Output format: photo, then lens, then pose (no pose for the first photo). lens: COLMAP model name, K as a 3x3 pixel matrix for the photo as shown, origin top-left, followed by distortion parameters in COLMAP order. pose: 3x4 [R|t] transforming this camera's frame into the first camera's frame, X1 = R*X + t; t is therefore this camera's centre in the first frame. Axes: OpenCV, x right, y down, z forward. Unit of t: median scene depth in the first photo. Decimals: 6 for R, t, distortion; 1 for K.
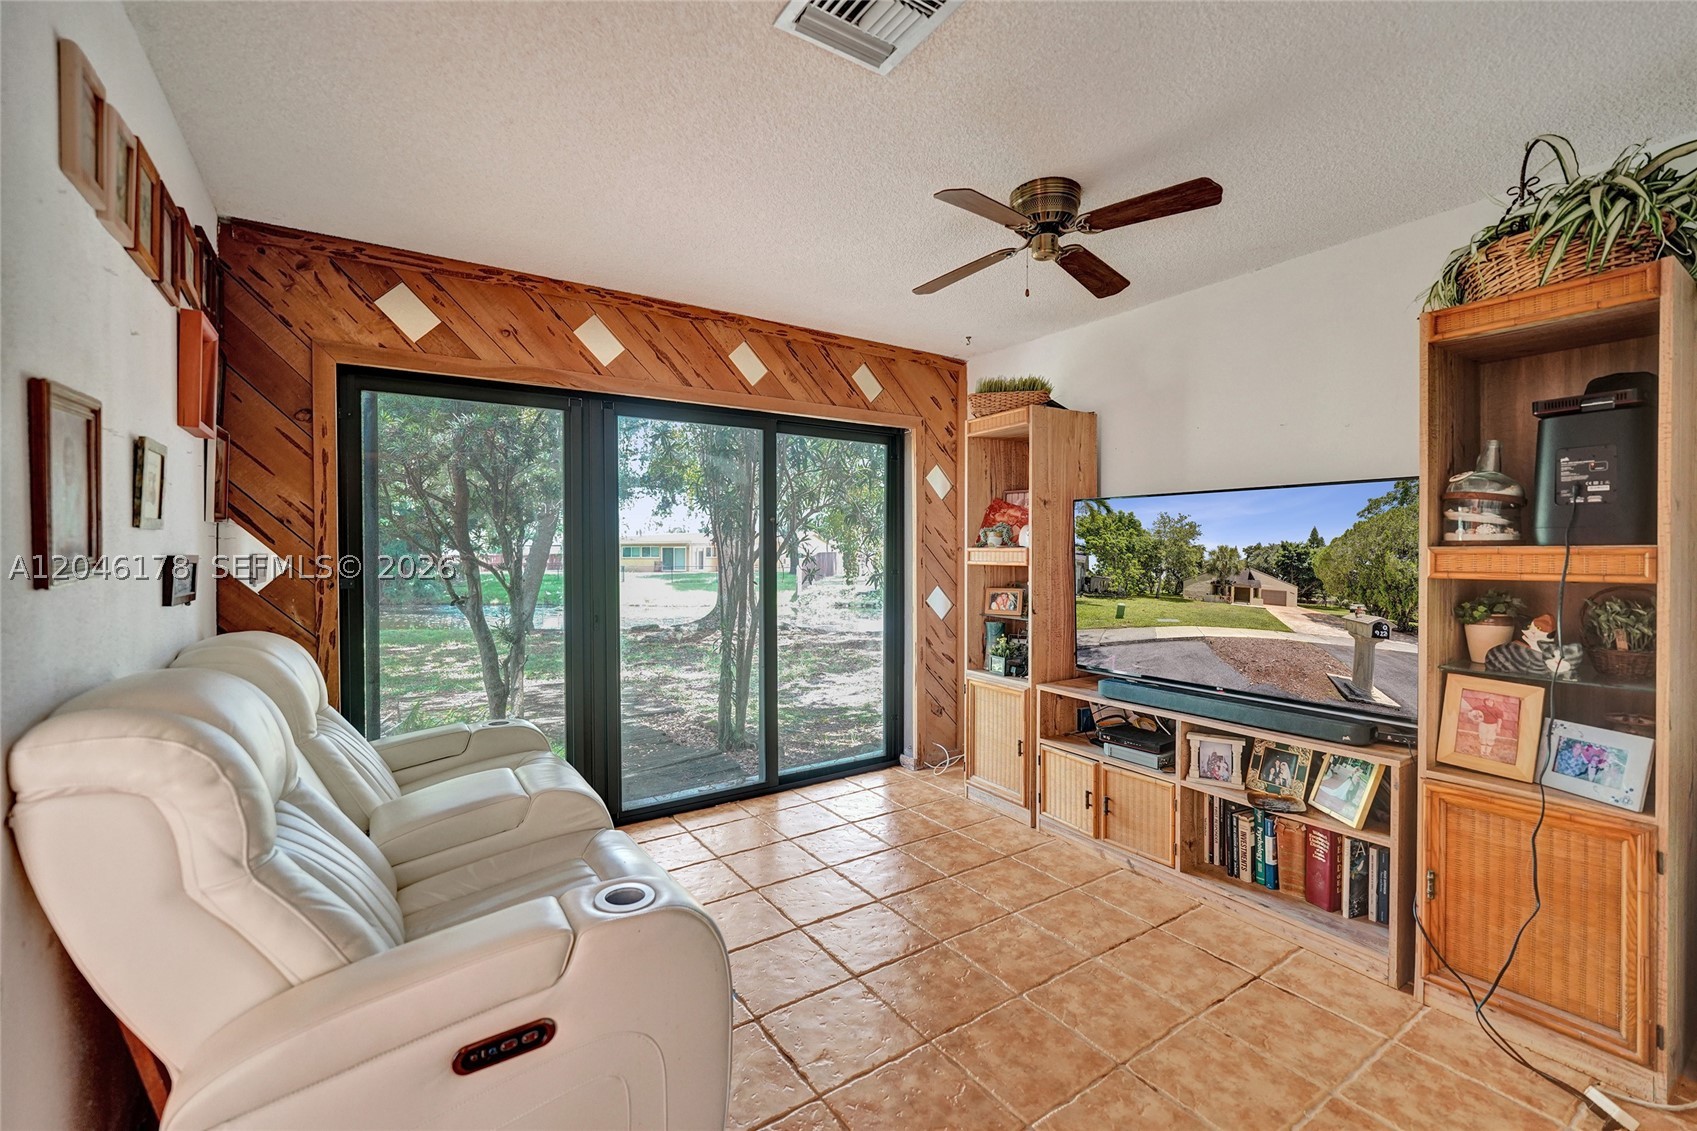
lens RADIAL K [[702.6, 0, 844.1], [0, 702.6, 557.0], [0, 0, 1]] dist [0.000454, 0.000145]
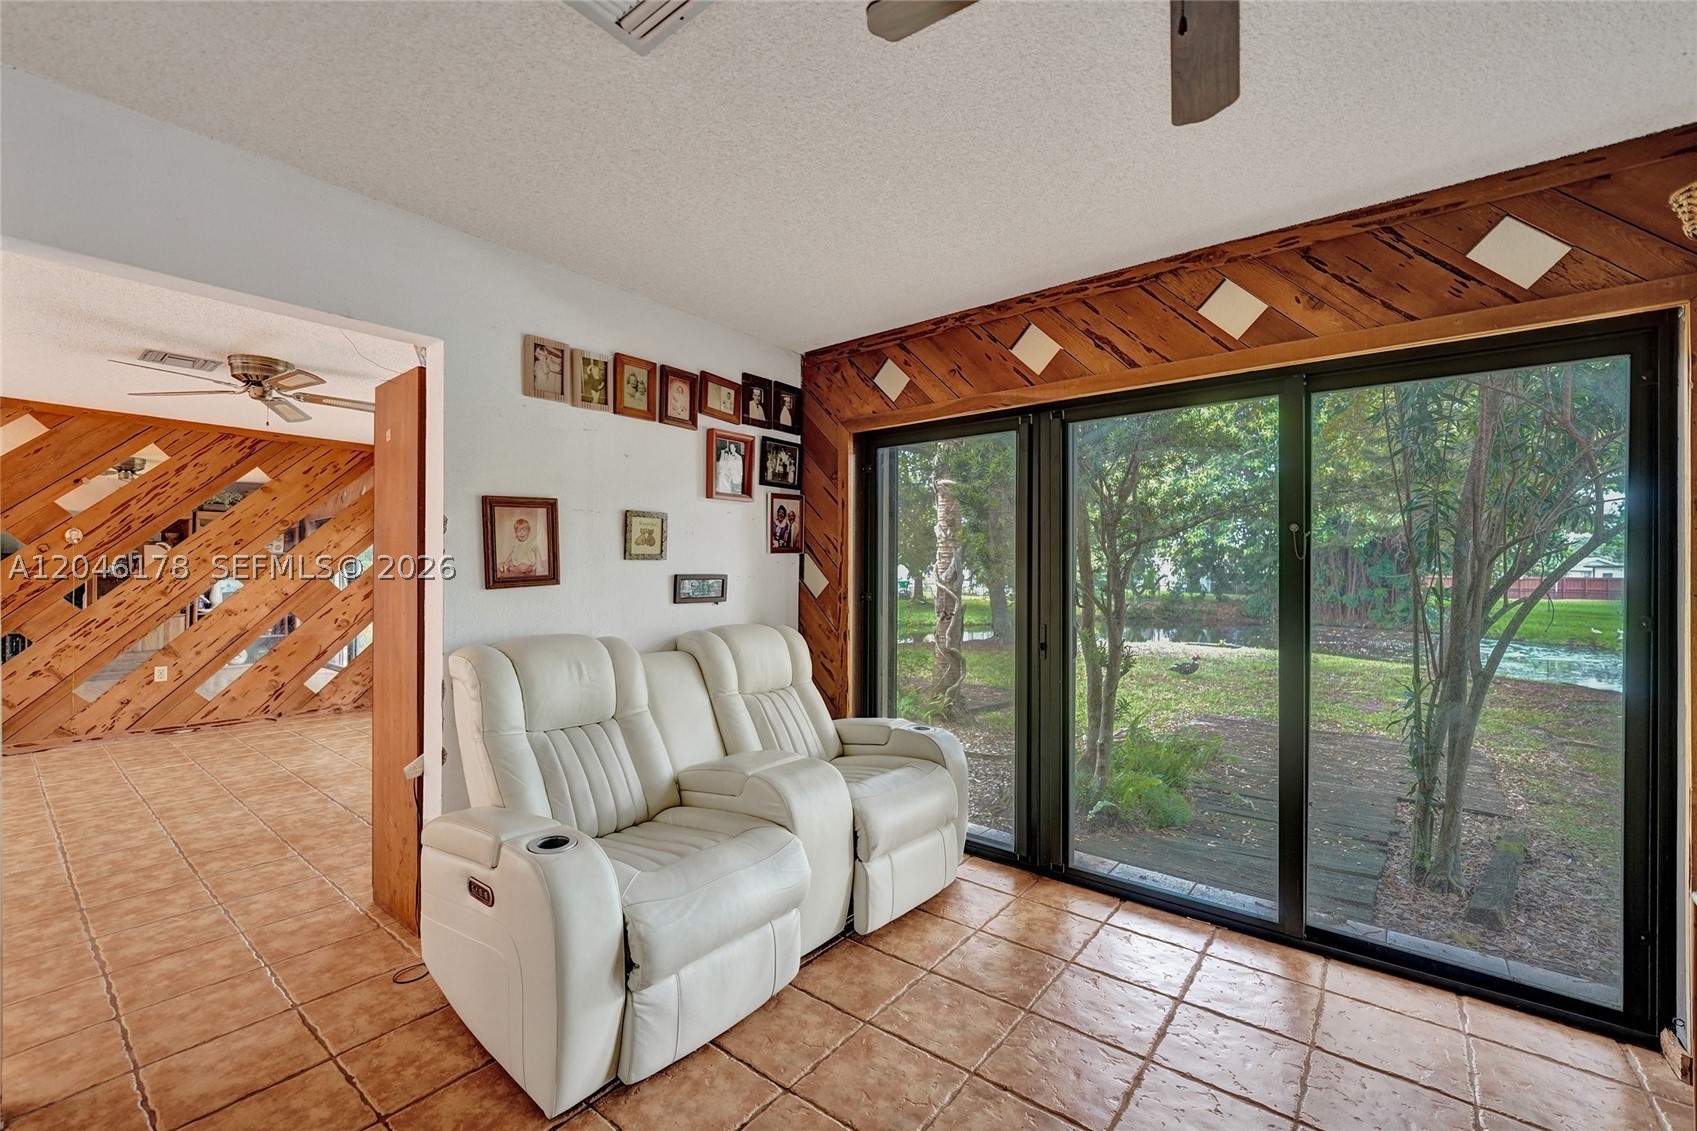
lens RADIAL K [[702.6, 0, 844.4], [0, 702.6, 569.3], [0, 0, 1]] dist [0.000454, 0.000145]
pose [[0.310741, 0.002869, -0.950490, 0.462967], [-0.014187, 0.999898, -0.001620, -0.009618], [0.950389, 0.013988, 0.310750, 0.470352]]
